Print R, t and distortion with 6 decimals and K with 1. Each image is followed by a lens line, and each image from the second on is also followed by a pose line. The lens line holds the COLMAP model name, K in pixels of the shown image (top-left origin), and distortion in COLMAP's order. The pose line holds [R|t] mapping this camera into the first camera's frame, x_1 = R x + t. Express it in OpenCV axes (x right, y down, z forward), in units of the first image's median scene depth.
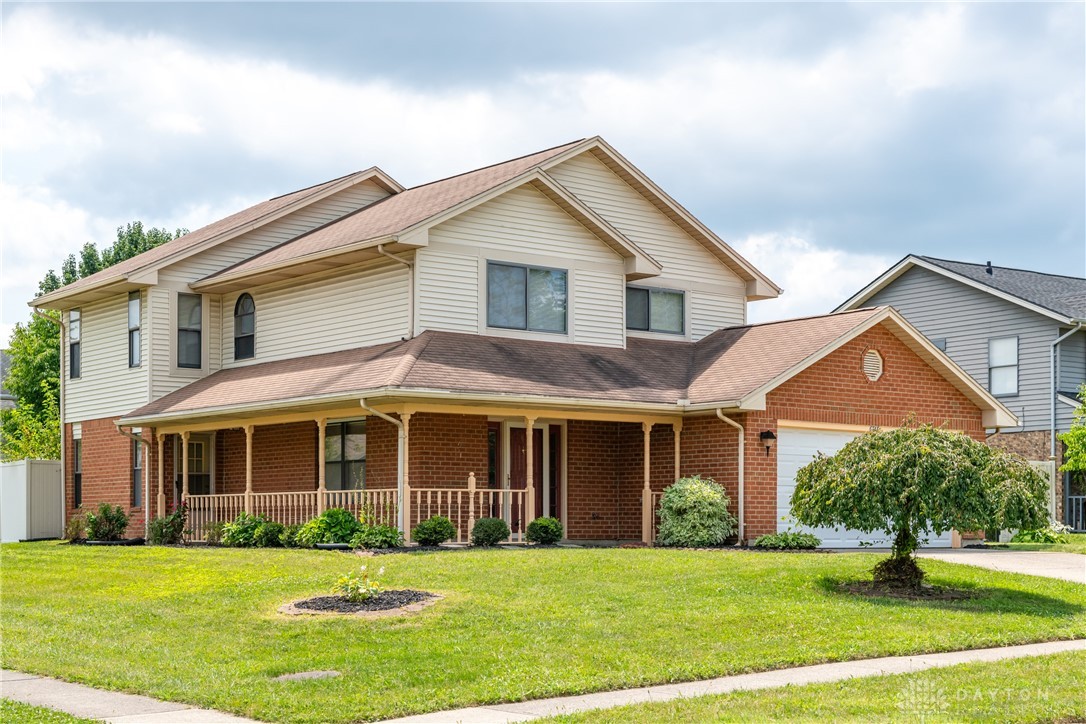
lens RADIAL K [[1740.4, 0, 543.0], [0, 1740.4, 362.0], [0, 0, 1]] dist [-0.012483, -0.033268]
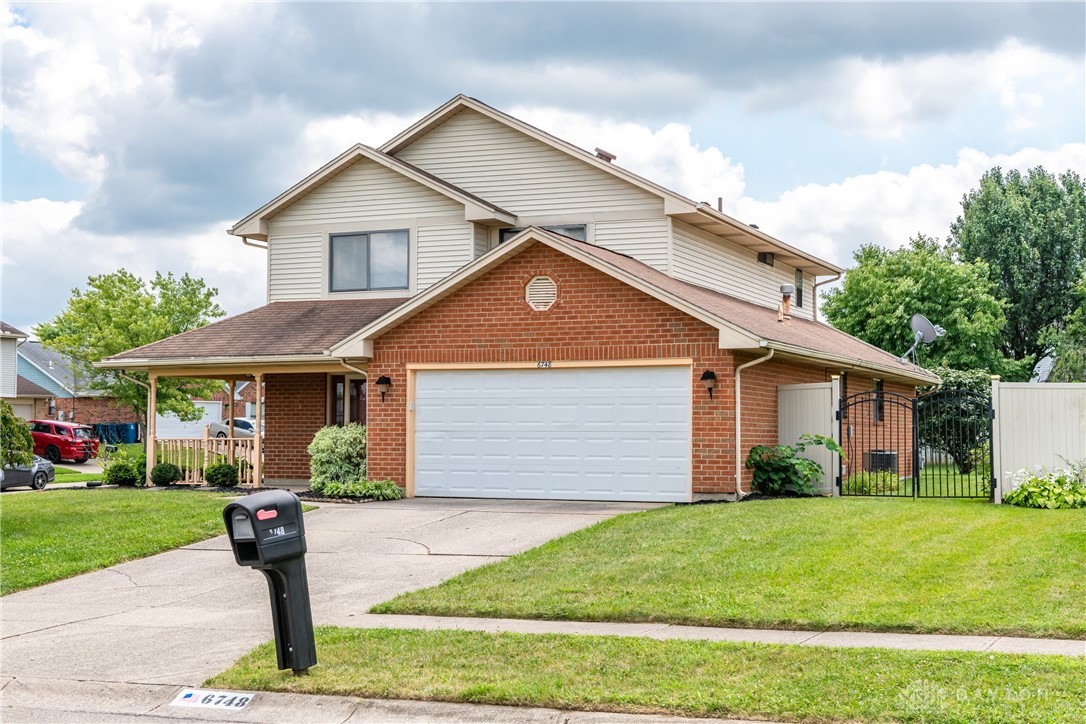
lens RADIAL K [[1466.4, 0, 543.0], [0, 1466.4, 362.0], [0, 0, 1]] dist [0.008549, 0.018385]
pose [[0.462897, -0.046547, -0.885189, 0.842547], [0.082096, 0.996579, -0.009474, 0.043731], [0.882602, -0.068285, 0.465135, 0.648716]]
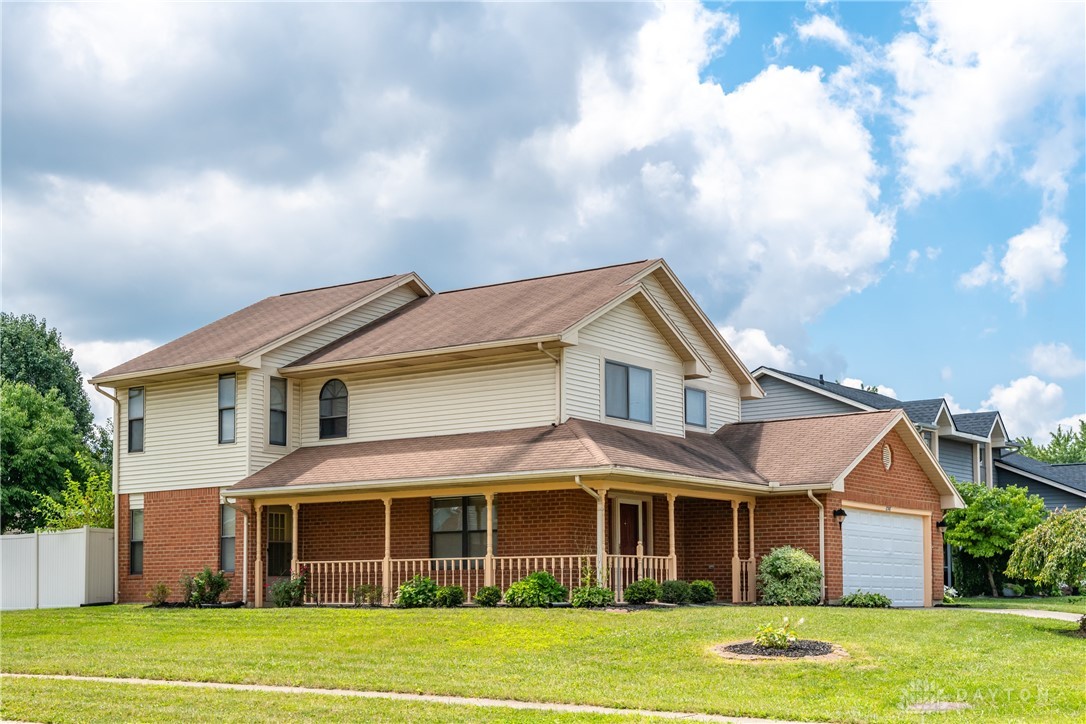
lens RADIAL K [[1514.1, 0, 543.0], [0, 1514.1, 362.0], [0, 0, 1]] dist [0.029058, 0.009382]
pose [[0.960258, 0.040167, 0.276209, -0.340005], [-0.023609, 0.997733, -0.063017, 0.008138], [-0.278114, 0.053992, 0.959029, 0.035050]]
